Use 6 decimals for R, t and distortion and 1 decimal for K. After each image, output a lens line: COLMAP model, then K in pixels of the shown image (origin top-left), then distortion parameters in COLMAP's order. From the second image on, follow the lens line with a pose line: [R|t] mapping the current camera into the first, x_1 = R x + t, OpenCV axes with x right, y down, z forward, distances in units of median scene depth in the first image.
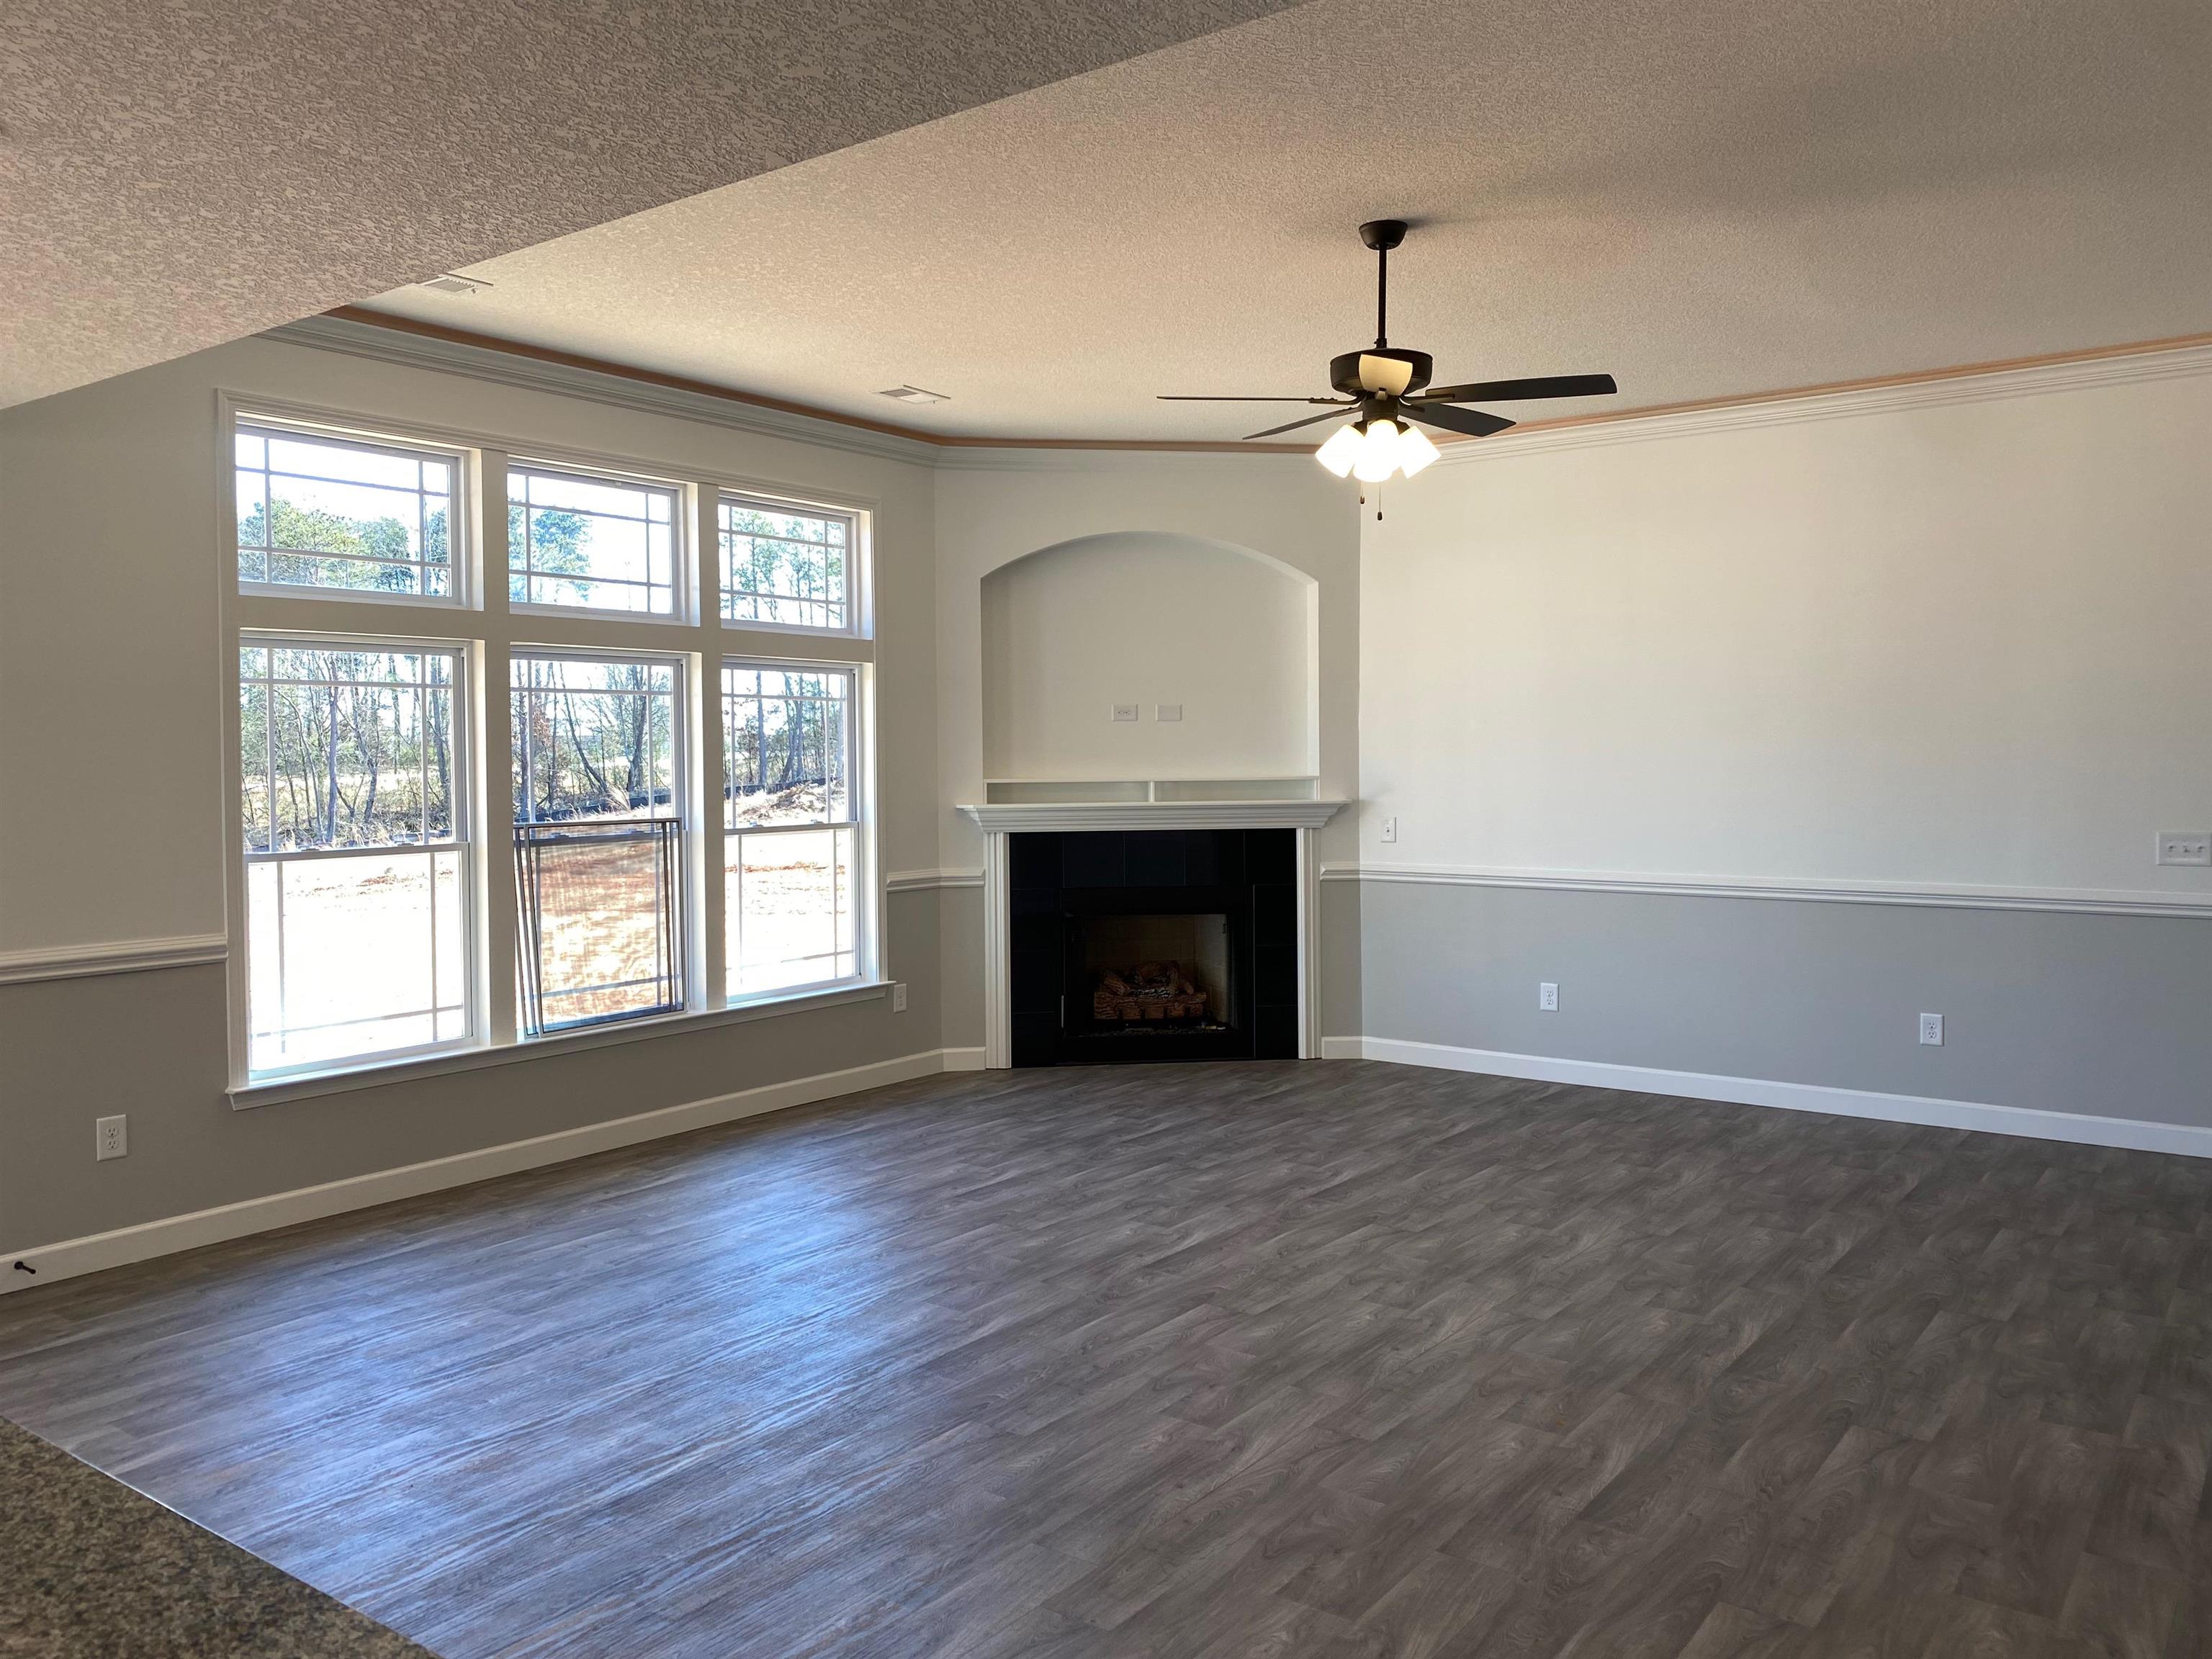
lens RADIAL K [[1699.7, 0, 1098.4], [0, 1699.7, 817.9], [0, 0, 1]] dist [0.108953, -0.146979]
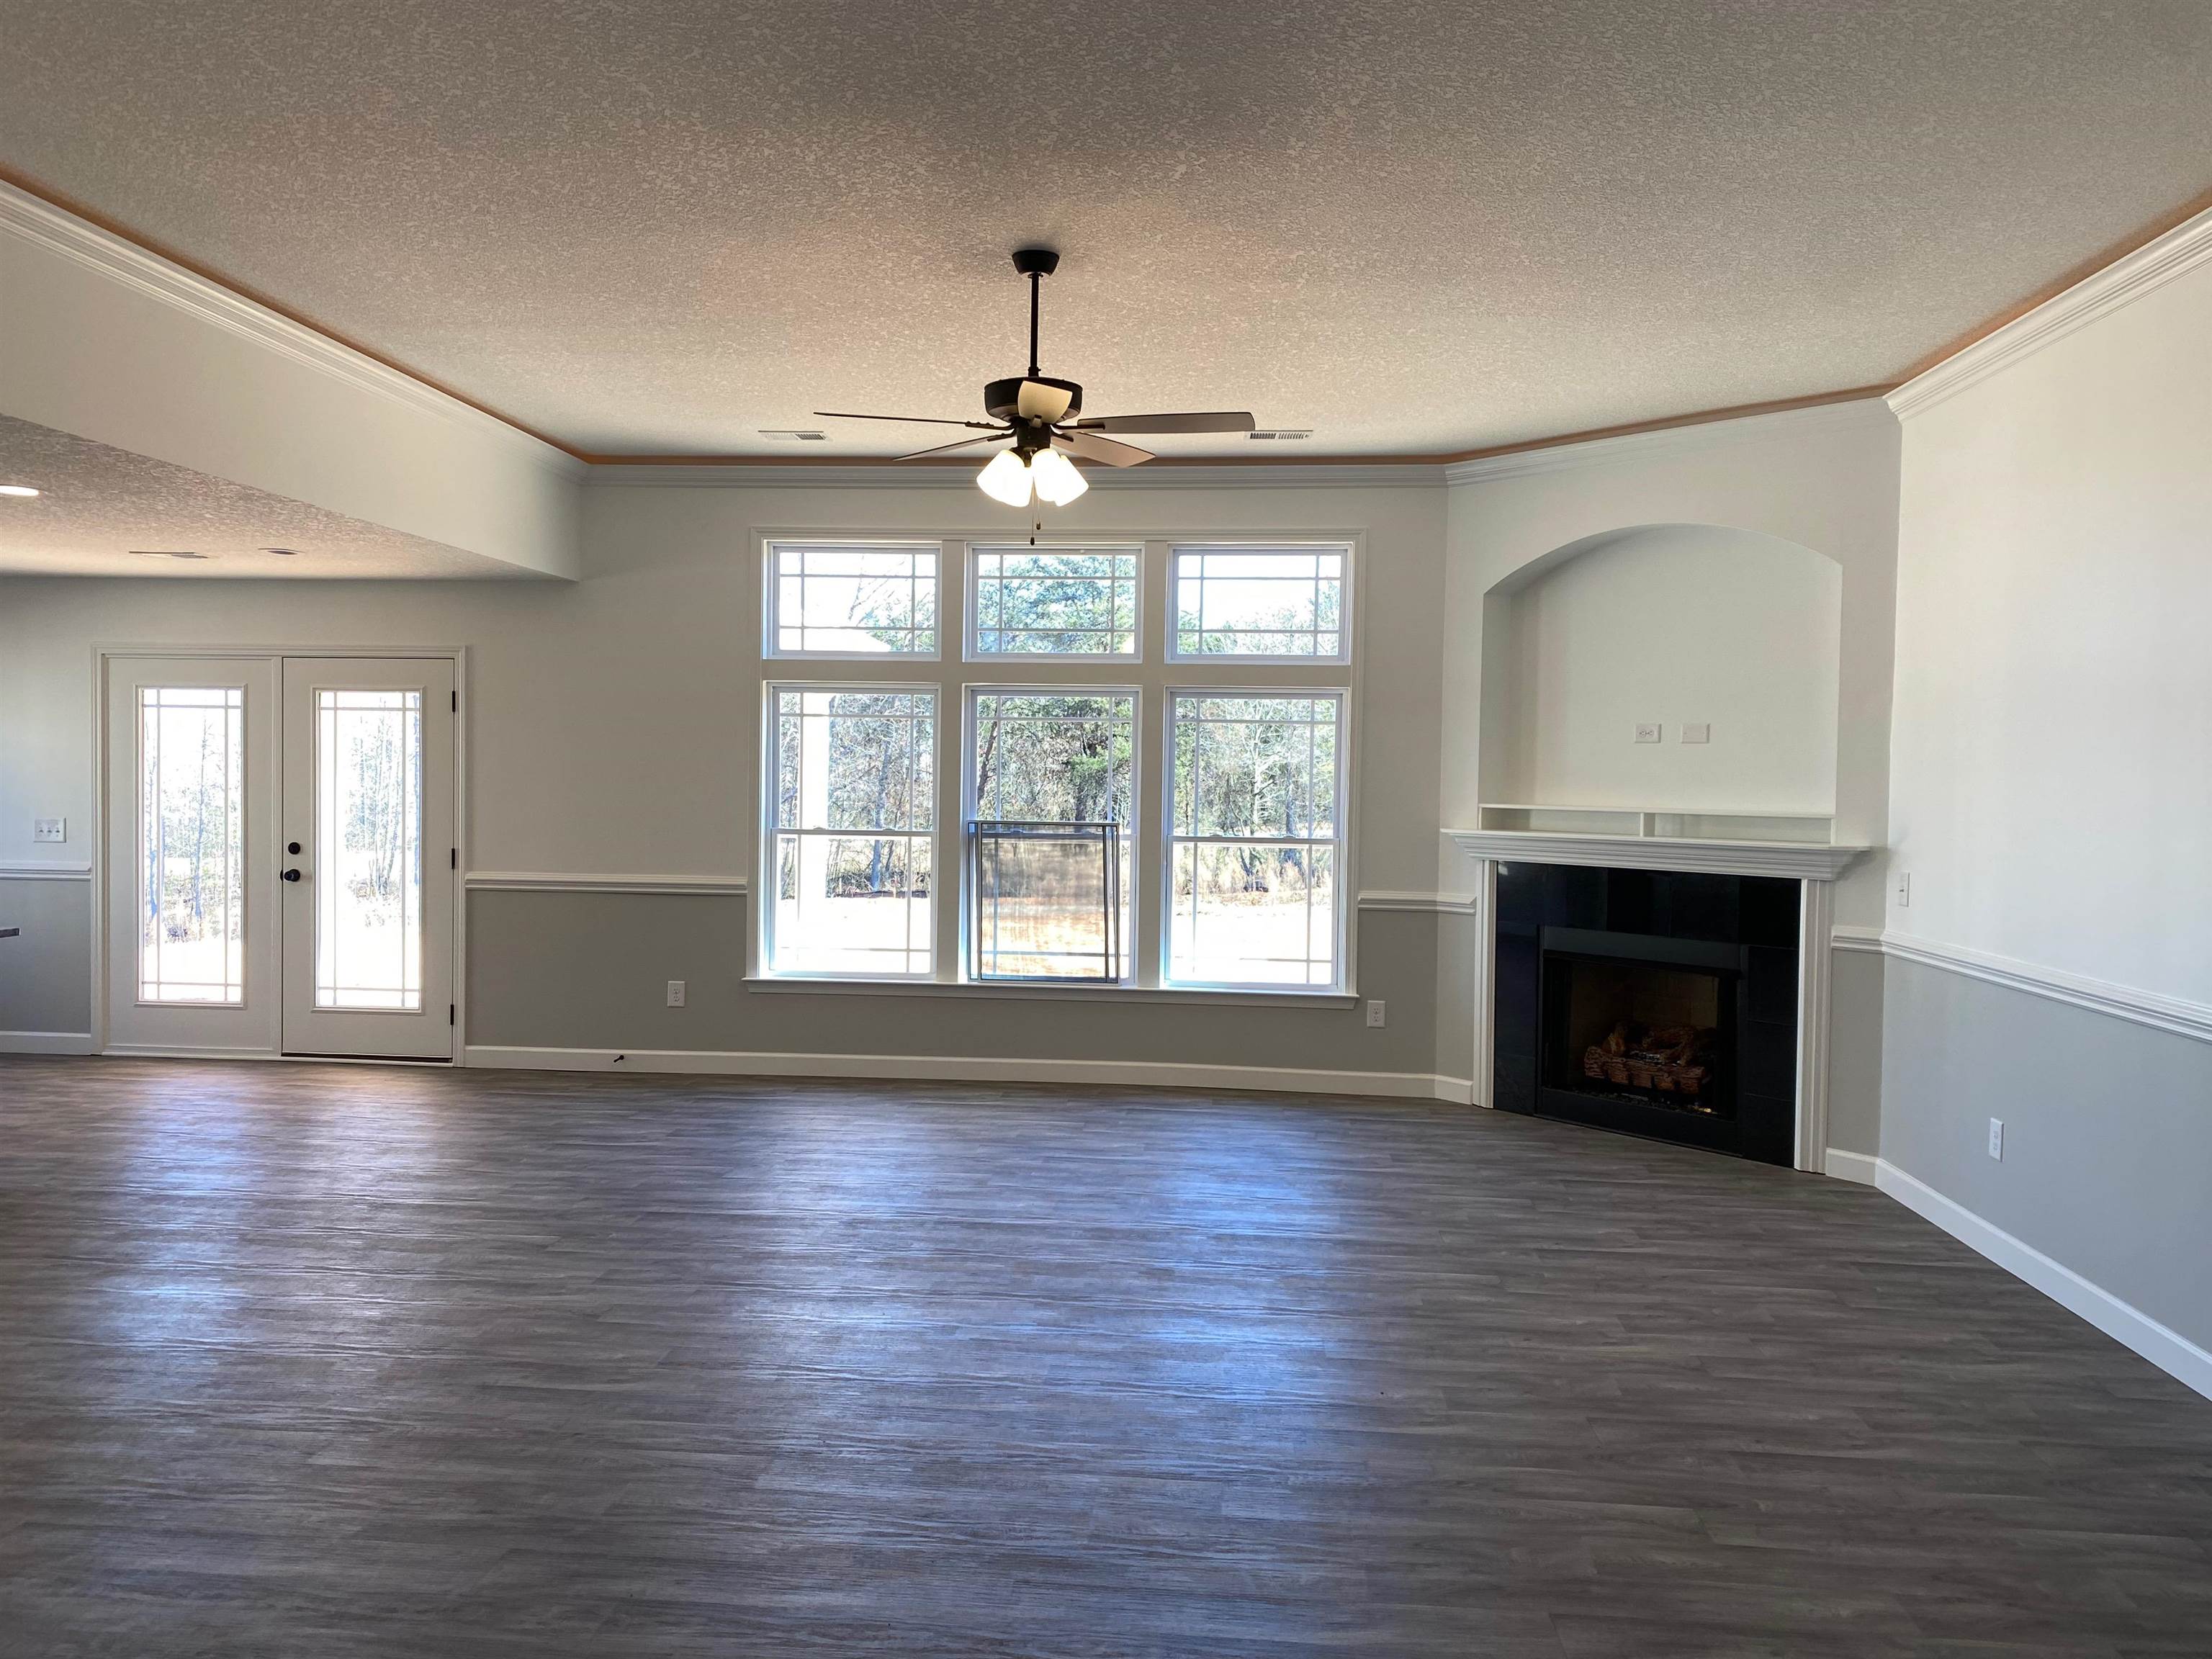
lens RADIAL K [[1699.7, 0, 1098.4], [0, 1699.7, 817.9], [0, 0, 1]] dist [0.108953, -0.146979]
pose [[0.531174, 0.036399, -0.846481, 0.682706], [-0.057927, 0.998299, 0.006577, -0.009471], [0.845280, 0.045540, 0.532379, 0.317952]]
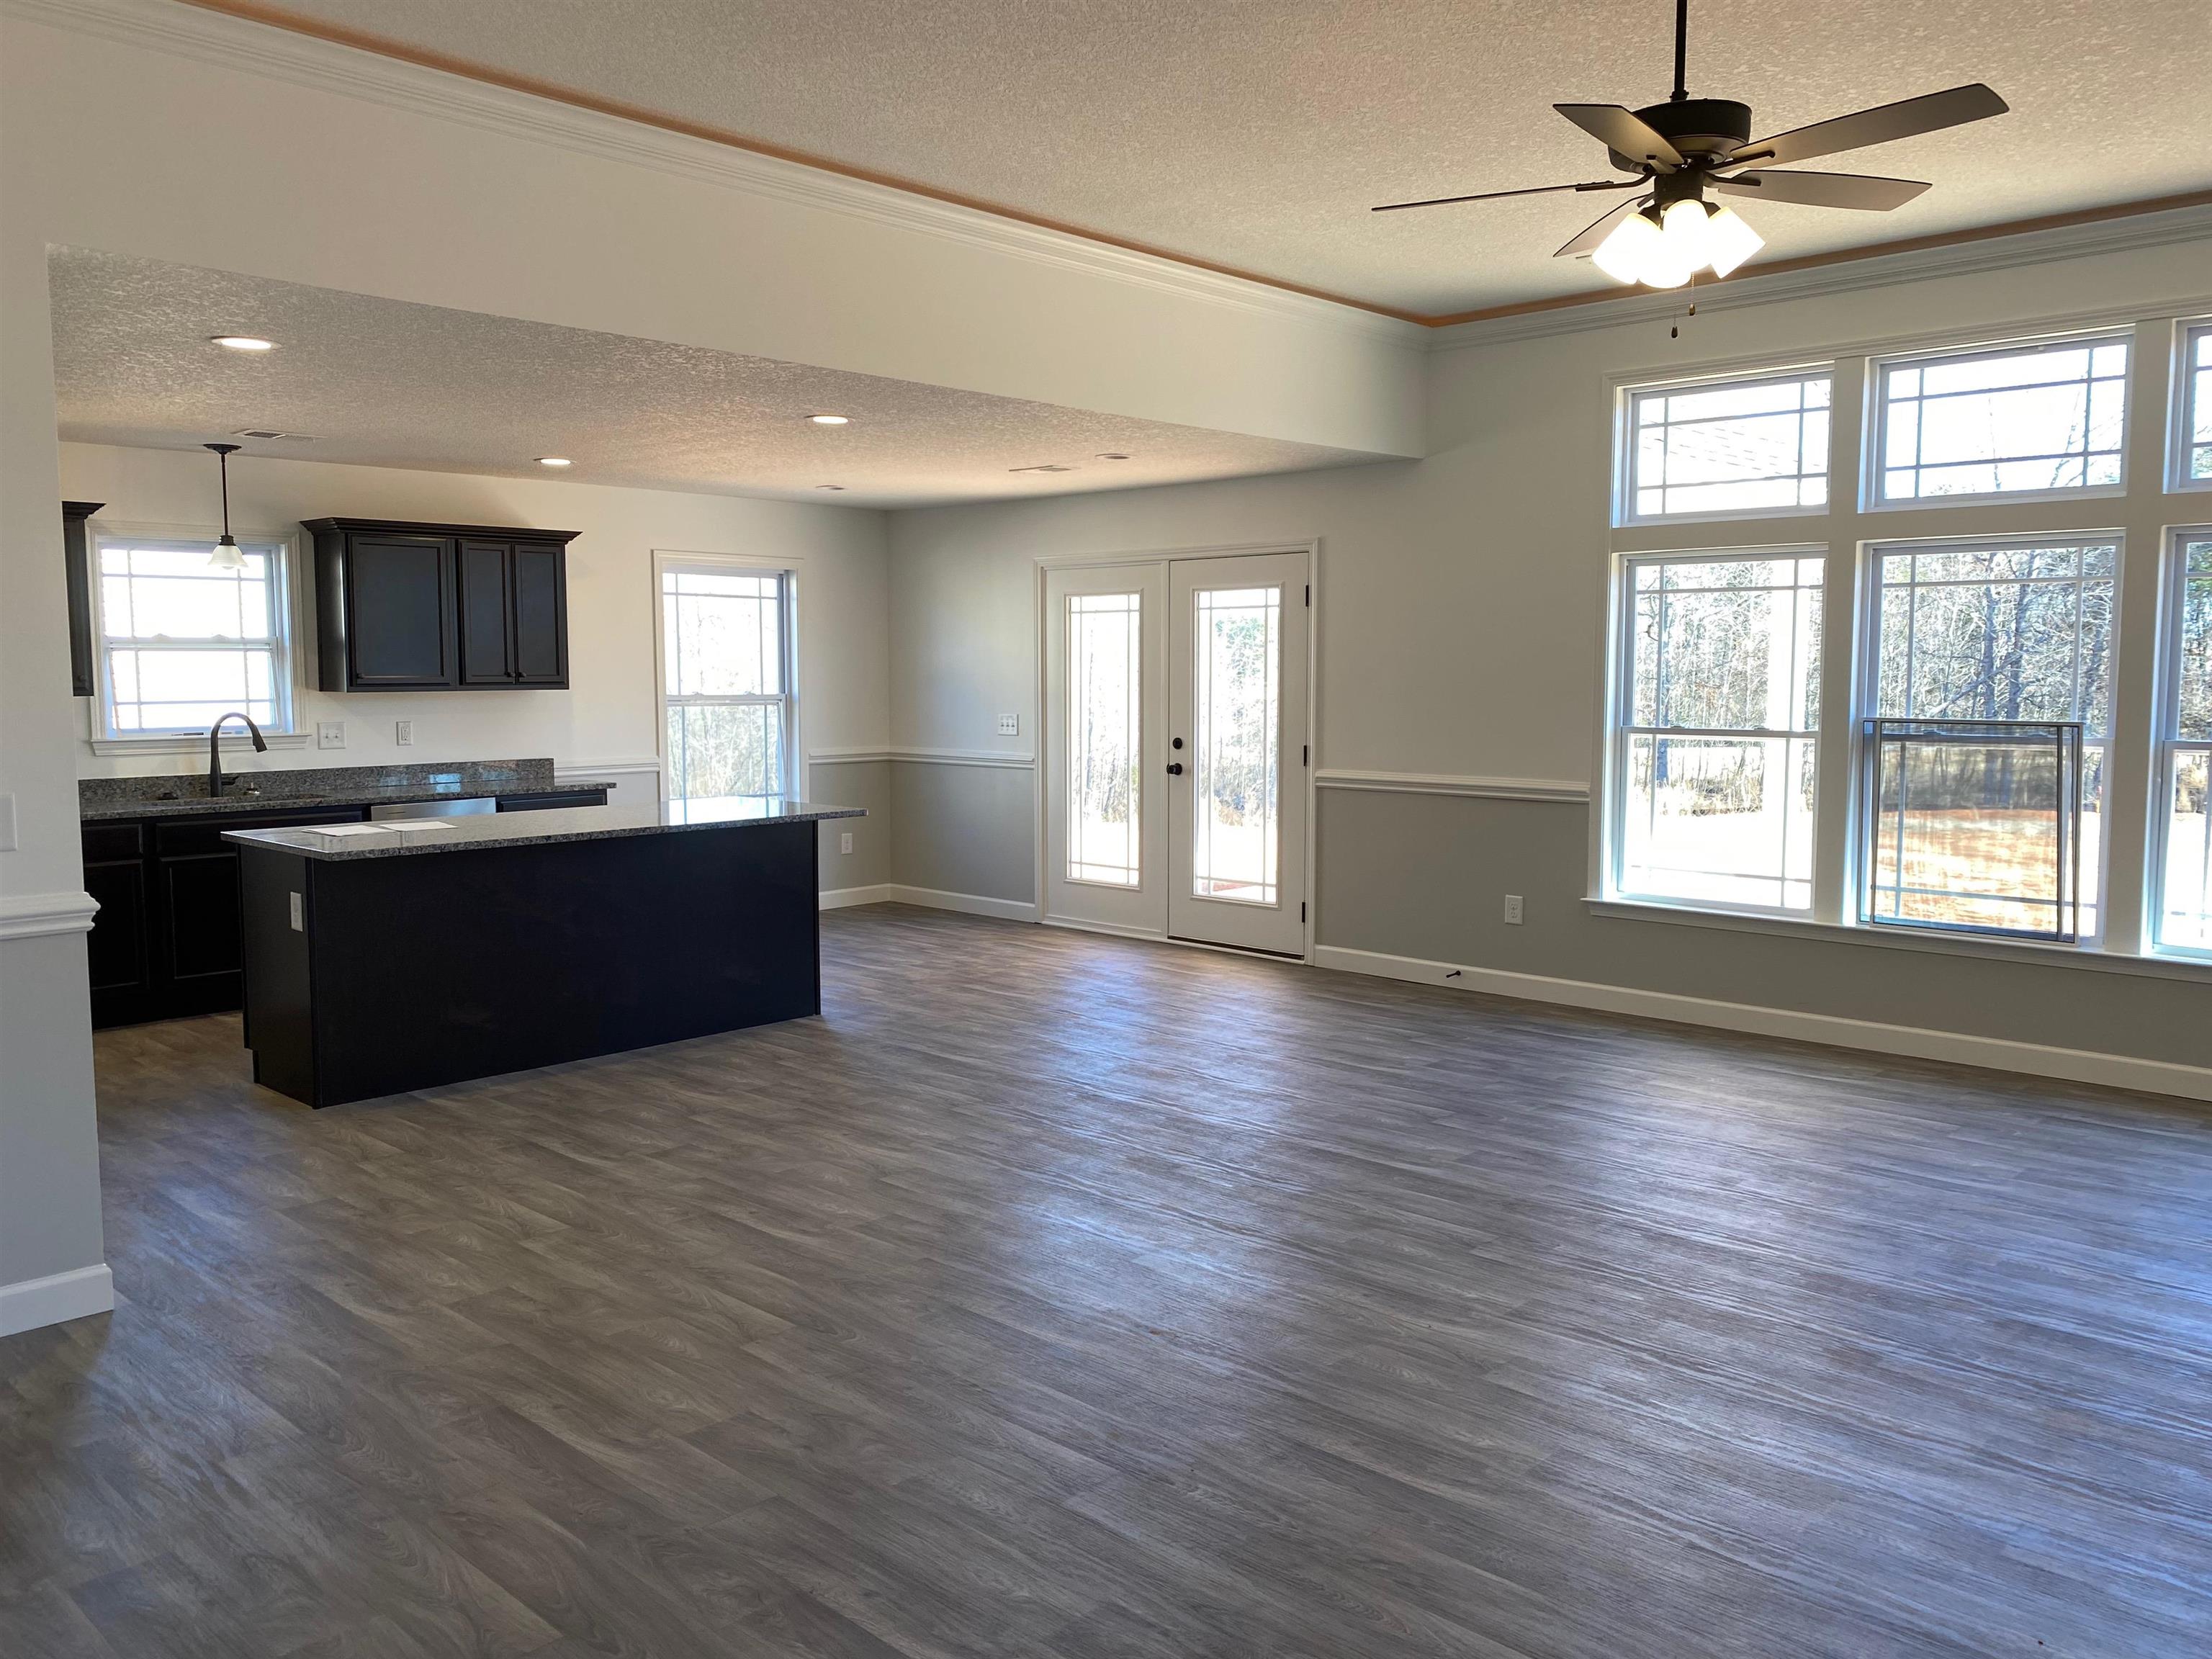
lens RADIAL K [[1699.7, 0, 1098.4], [0, 1699.7, 817.9], [0, 0, 1]] dist [0.108953, -0.146979]
pose [[-0.118775, 0.096989, -0.988173, 0.618535], [-0.043462, 0.993756, 0.102761, -0.018395], [0.991970, 0.055153, -0.113818, 0.549664]]
